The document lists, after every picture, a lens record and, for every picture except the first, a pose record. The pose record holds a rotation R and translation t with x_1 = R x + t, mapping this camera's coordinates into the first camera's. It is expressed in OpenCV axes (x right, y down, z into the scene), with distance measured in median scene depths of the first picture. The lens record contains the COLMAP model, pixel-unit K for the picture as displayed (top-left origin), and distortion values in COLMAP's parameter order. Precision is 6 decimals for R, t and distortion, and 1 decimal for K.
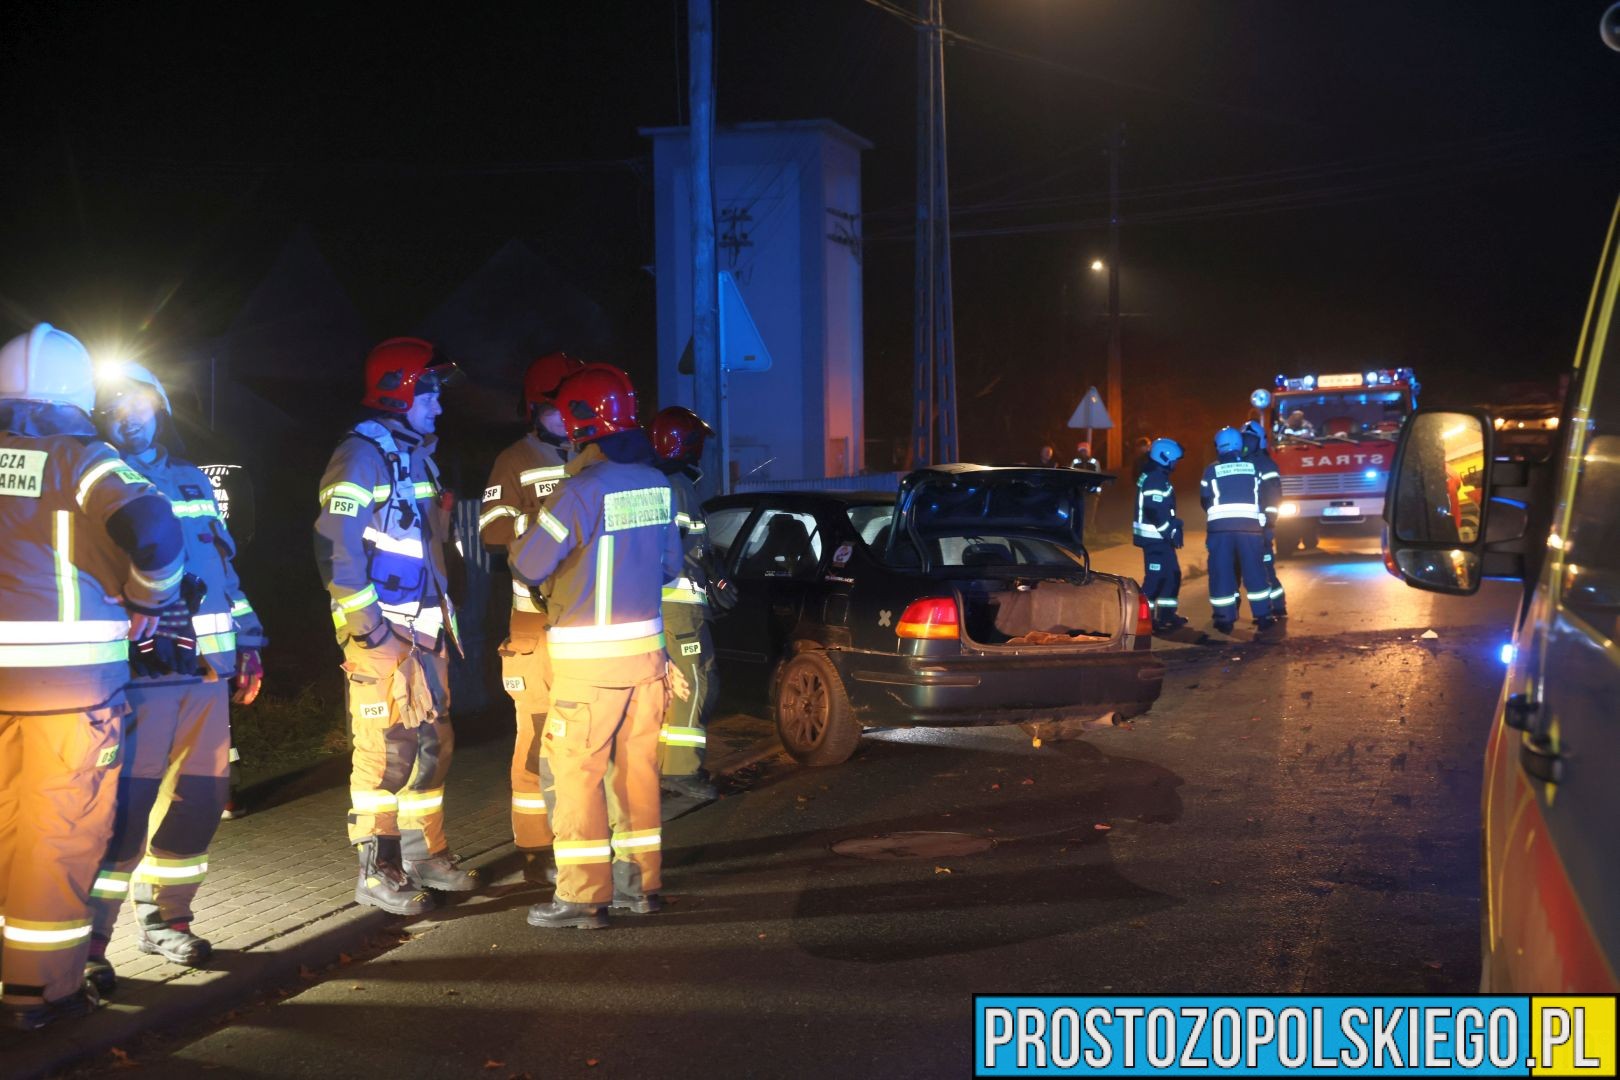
lens RADIAL K [[2324.3, 0, 810.0], [0, 2324.3, 540.0], [0, 0, 1]] dist [0.144036, 0.024852]
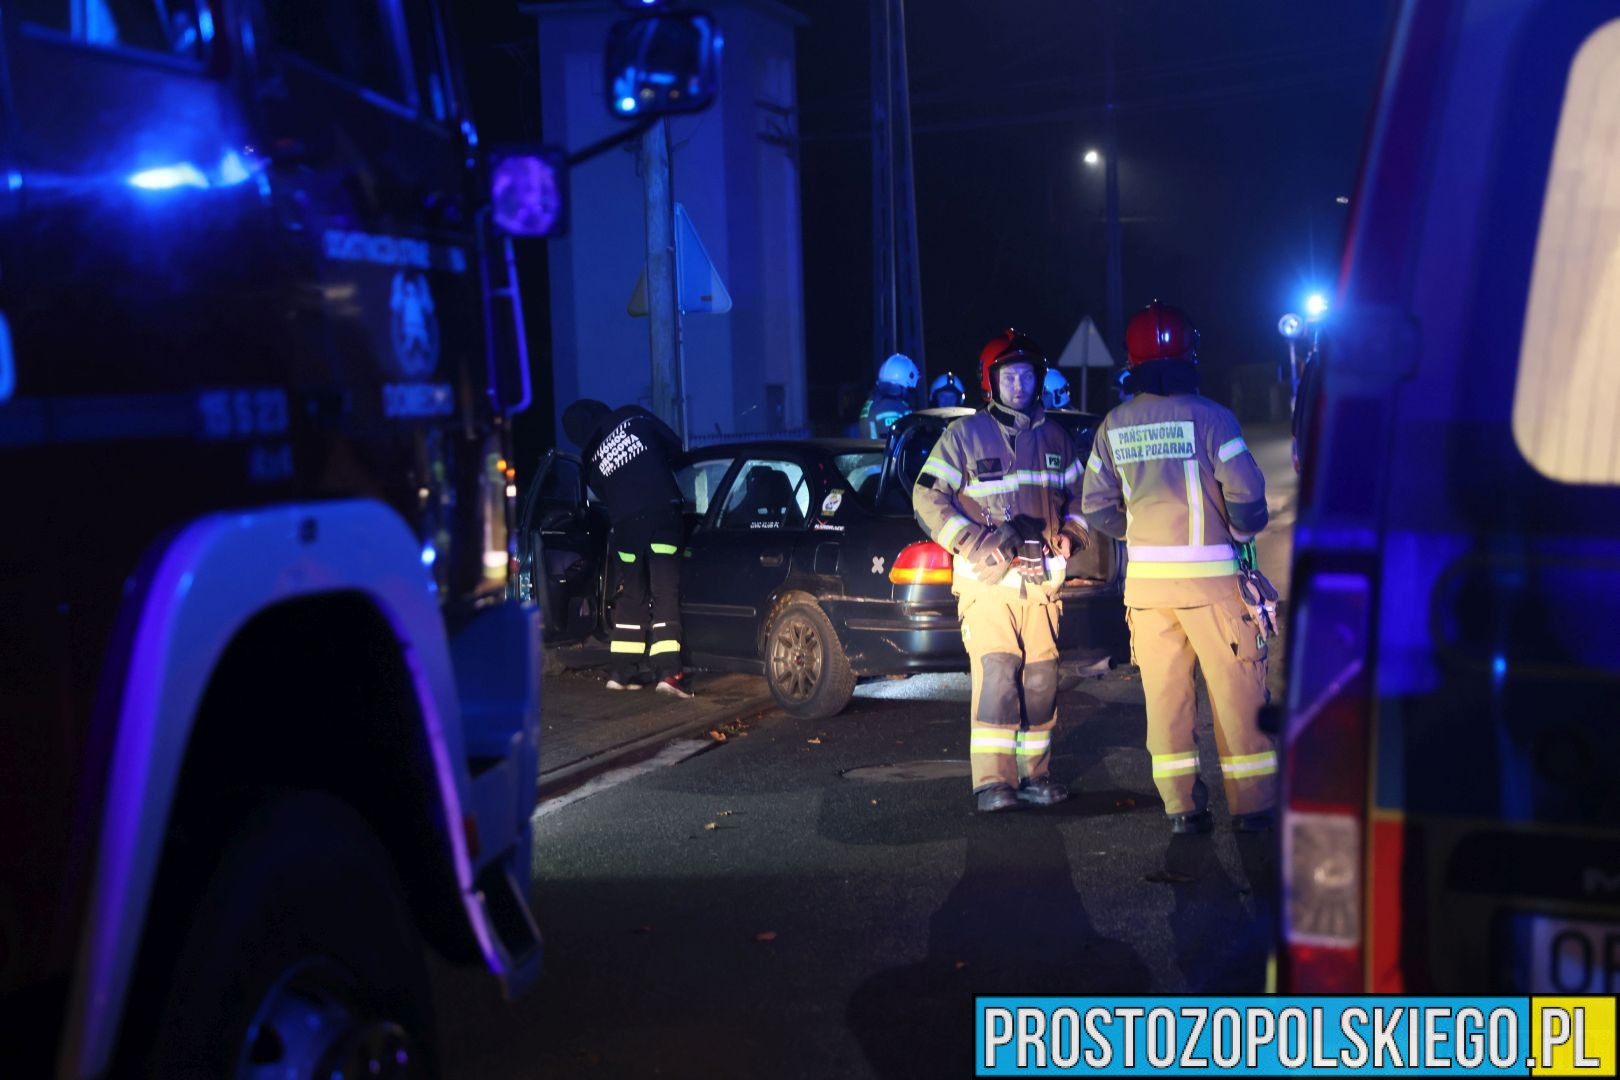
lens RADIAL K [[3137.0, 0, 846.2], [0, 3137.0, 538.3], [0, 0, 1]] dist [0.234123, 0.131848]
pose [[0.998880, -0.022810, 0.041446, -0.031574], [0.022608, 0.999730, 0.005332, 0.012822], [-0.041556, -0.004389, 0.999127, -0.291420]]
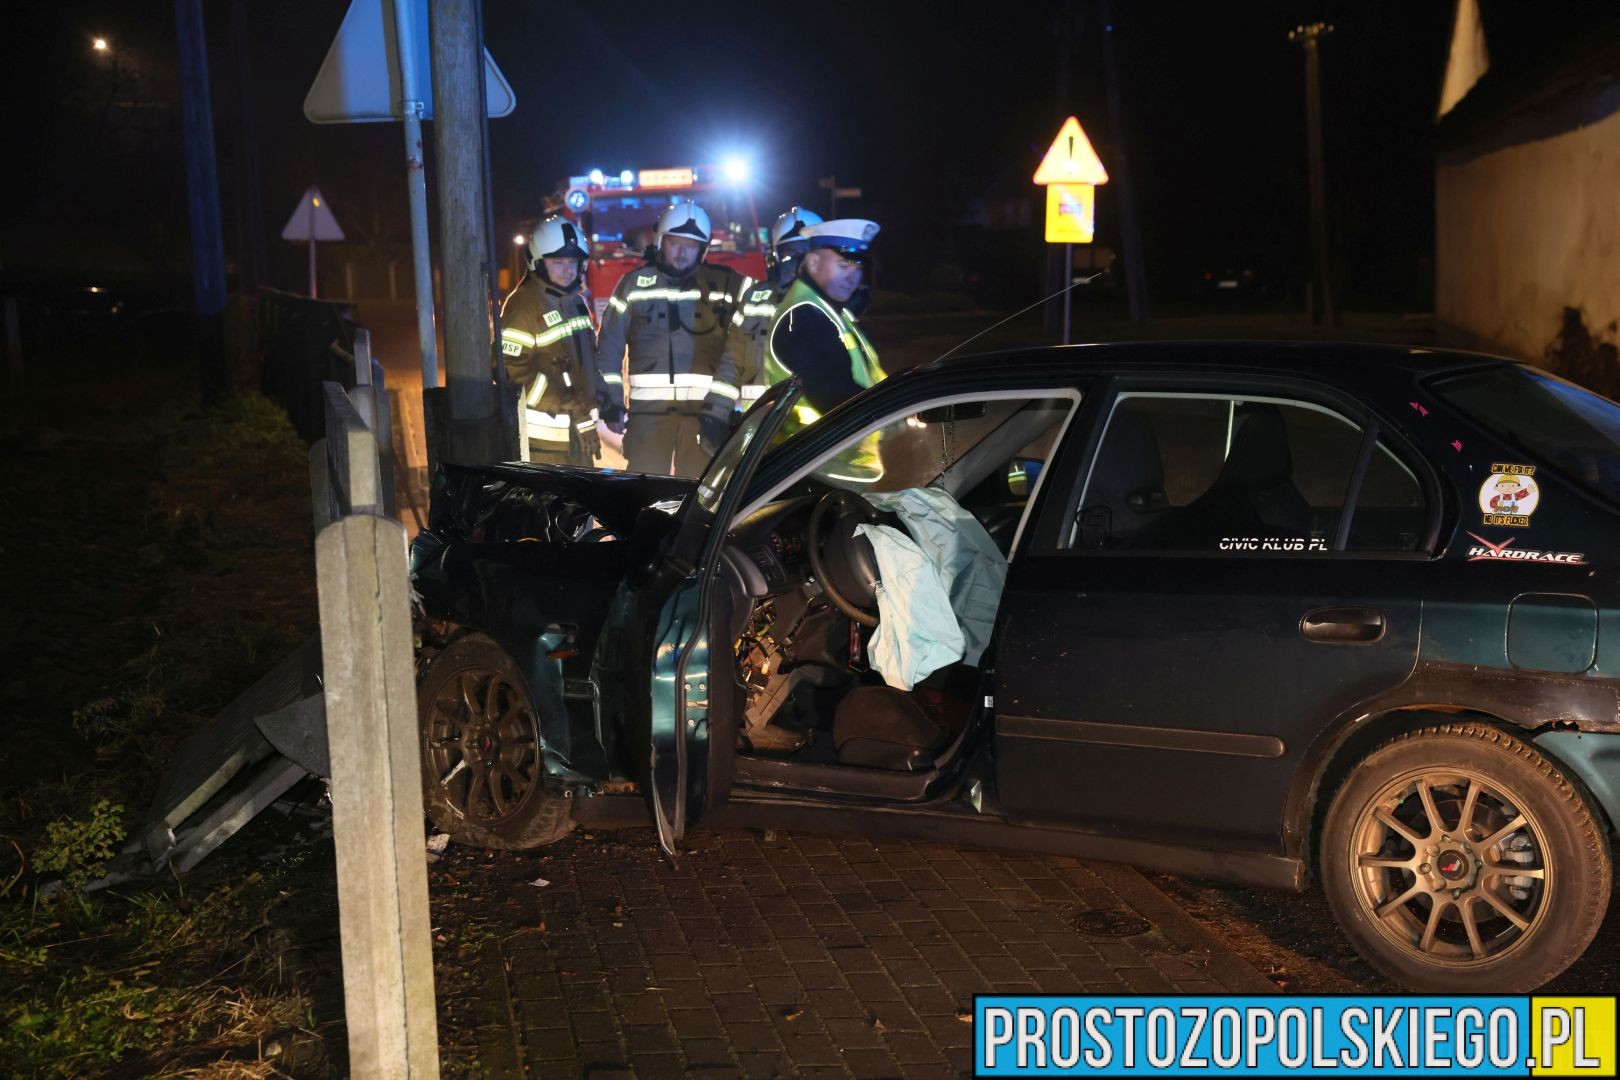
lens RADIAL K [[2420.7, 0, 810.0], [0, 2420.7, 540.0], [0, 0, 1]] dist [0.077872, 0.456219]
pose [[0.896586, -0.065279, 0.438032, -0.263842], [0.033813, 0.996280, 0.079263, -0.022569], [-0.441577, -0.056255, 0.895458, 0.594033]]
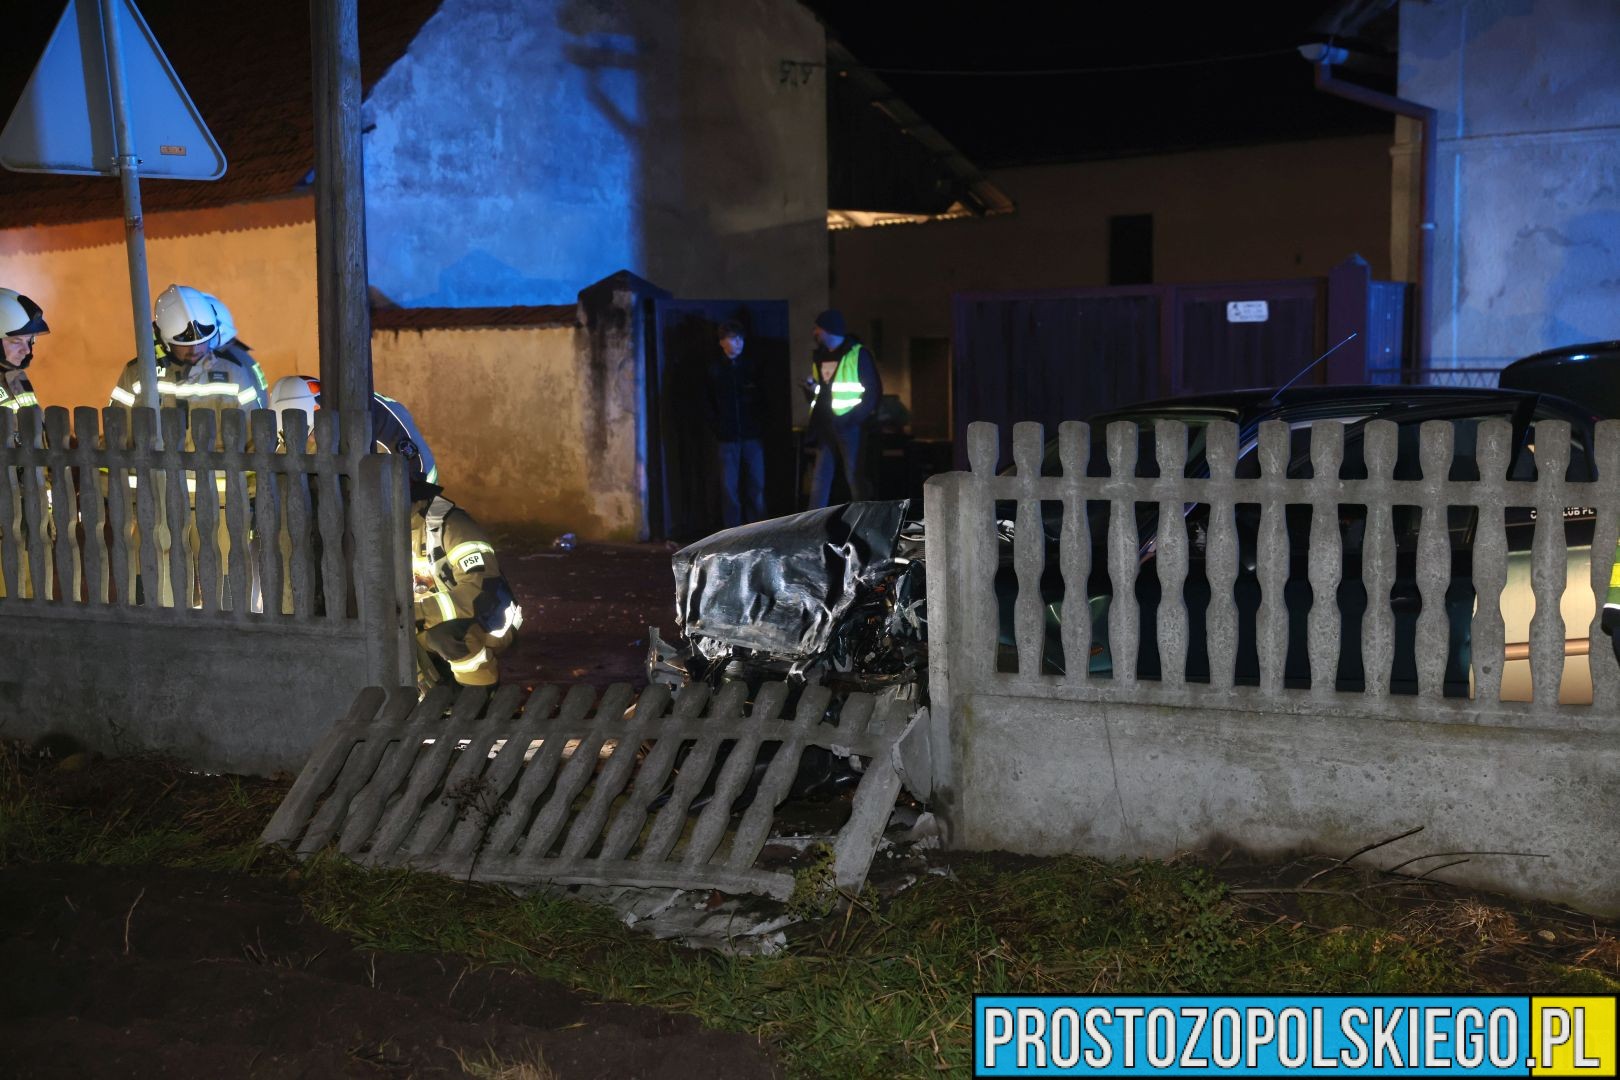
lens RADIAL K [[2203.0, 0, 810.0], [0, 2203.0, 540.0], [0, 0, 1]] dist [0.102487, 0.072448]
pose [[0.209866, -0.079034, 0.974531, -0.611206], [0.047617, 0.996371, 0.070551, -0.028545], [-0.976570, 0.031598, 0.212868, 0.995027]]
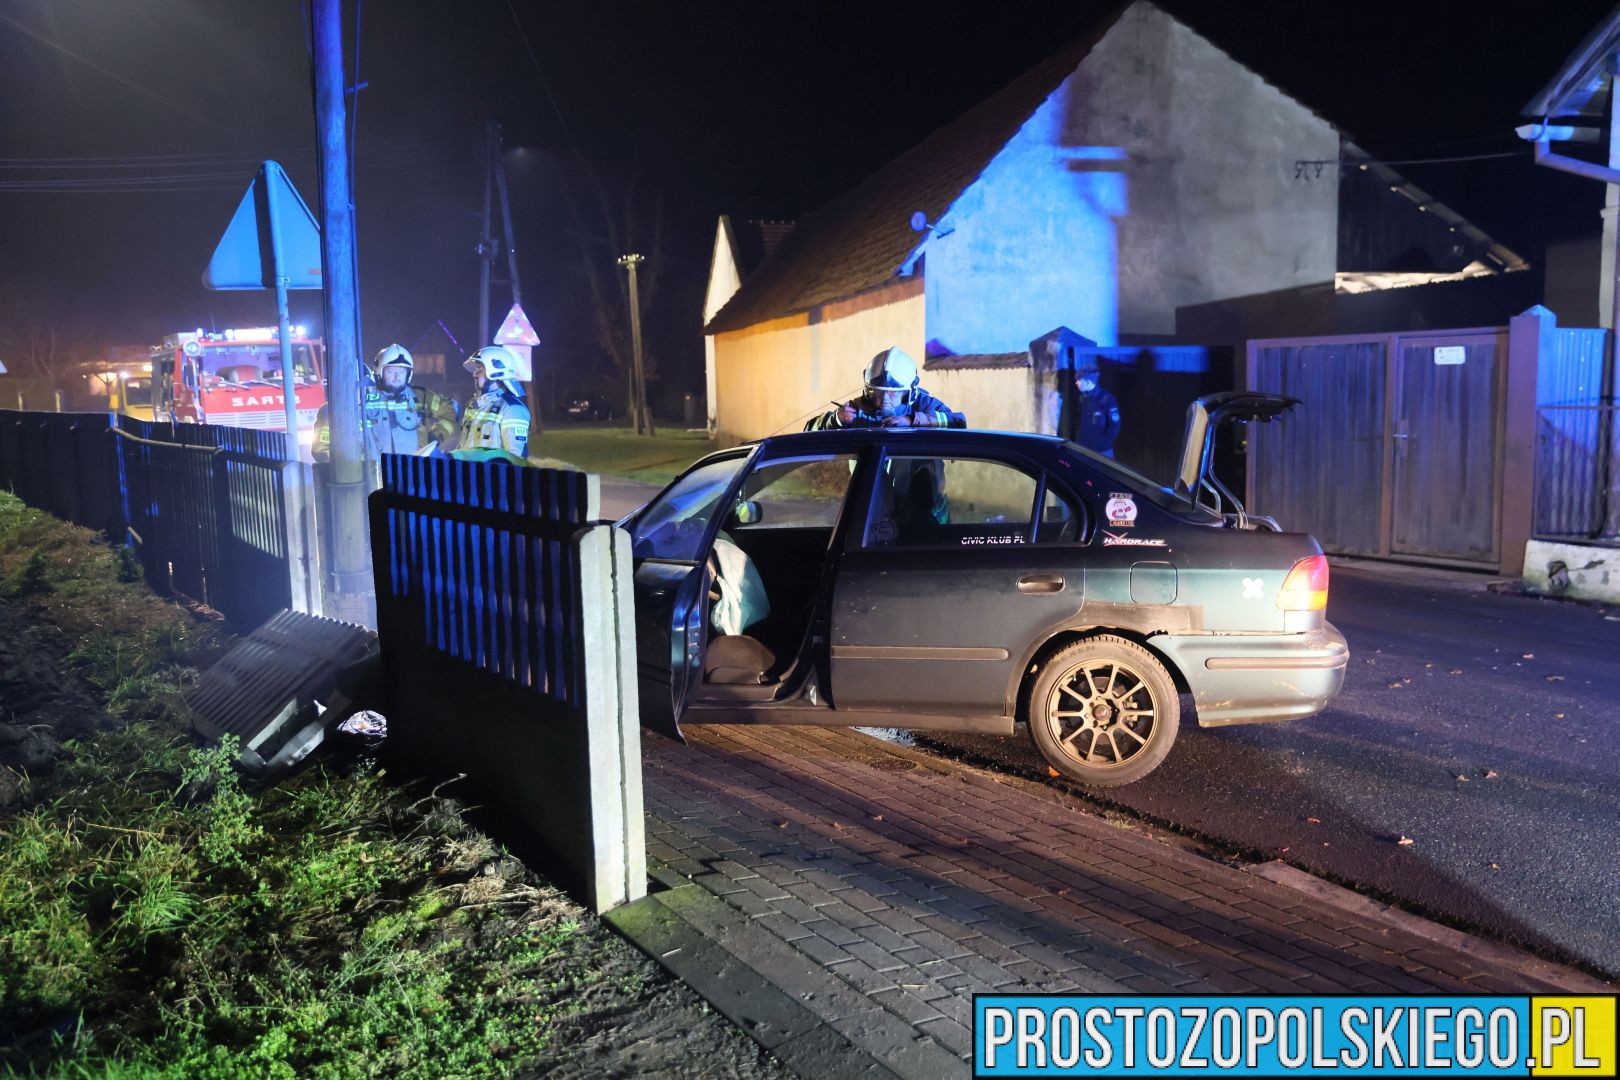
lens RADIAL K [[1507.3, 0, 810.0], [0, 1507.3, 540.0], [0, 0, 1]] dist [-0.009225, 0.015743]
pose [[0.690401, -0.074567, 0.719574, -0.377606], [0.033432, 0.996900, 0.071230, -0.020796], [-0.722654, -0.025120, 0.690753, 0.654996]]
